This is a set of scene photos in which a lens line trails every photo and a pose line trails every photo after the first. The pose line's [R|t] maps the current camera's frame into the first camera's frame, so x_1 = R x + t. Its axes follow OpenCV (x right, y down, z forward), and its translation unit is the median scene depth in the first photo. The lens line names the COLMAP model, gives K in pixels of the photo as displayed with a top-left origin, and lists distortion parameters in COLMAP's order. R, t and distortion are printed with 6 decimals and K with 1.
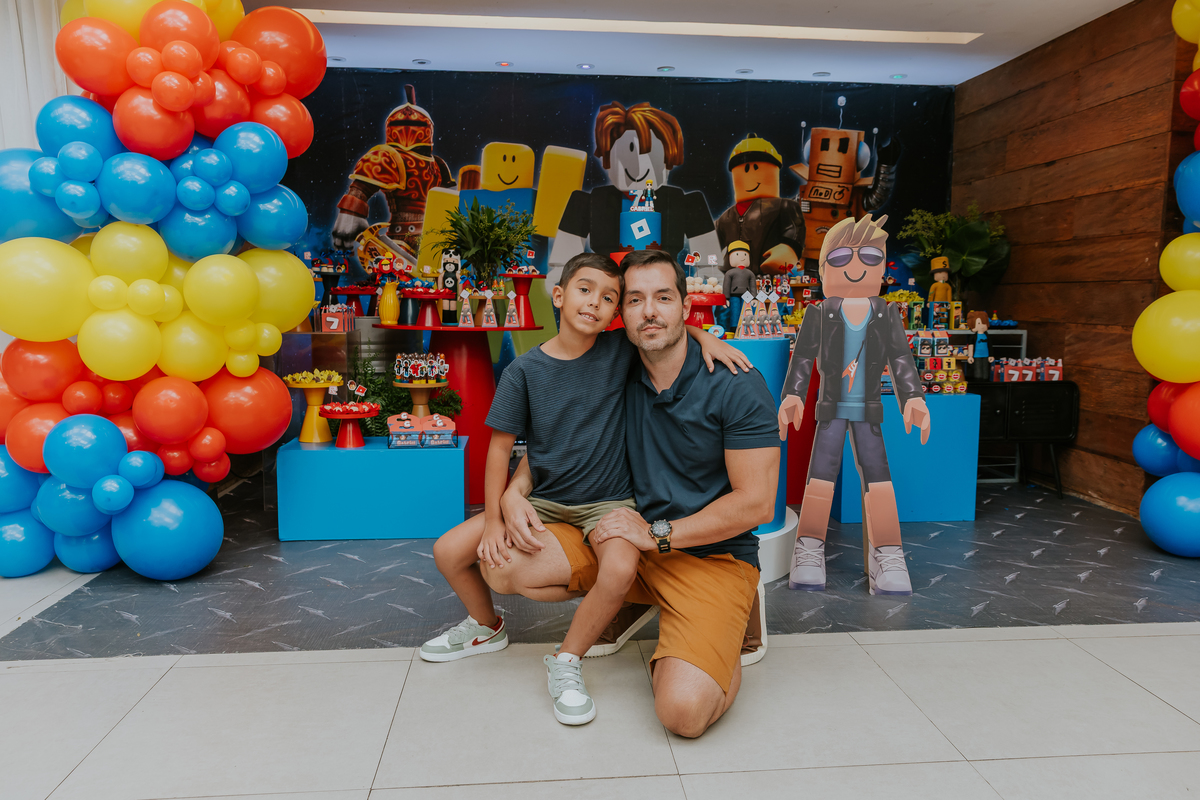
lens RADIAL K [[898.6, 0, 619.8], [0, 898.6, 395.2], [0, 0, 1]] dist [-0.007904, 0.001288]
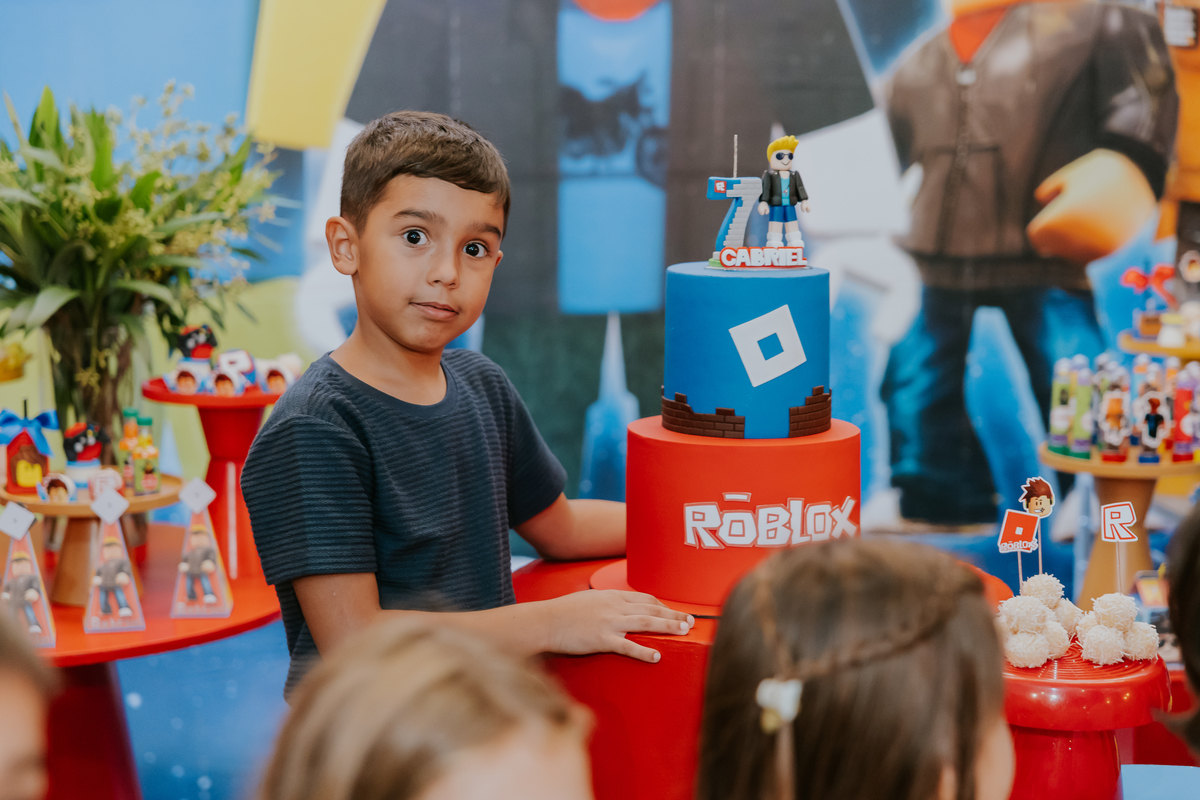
lens RADIAL K [[2398.8, 0, 600.0], [0, 2398.8, 400.0], [0, 0, 1]] dist [0.328480, -3.041019]
pose [[0.997872, -0.018415, 0.062555, -0.036239], [0.015742, 0.998953, 0.042961, -0.130177], [-0.063281, -0.041885, 0.997116, 0.226223]]
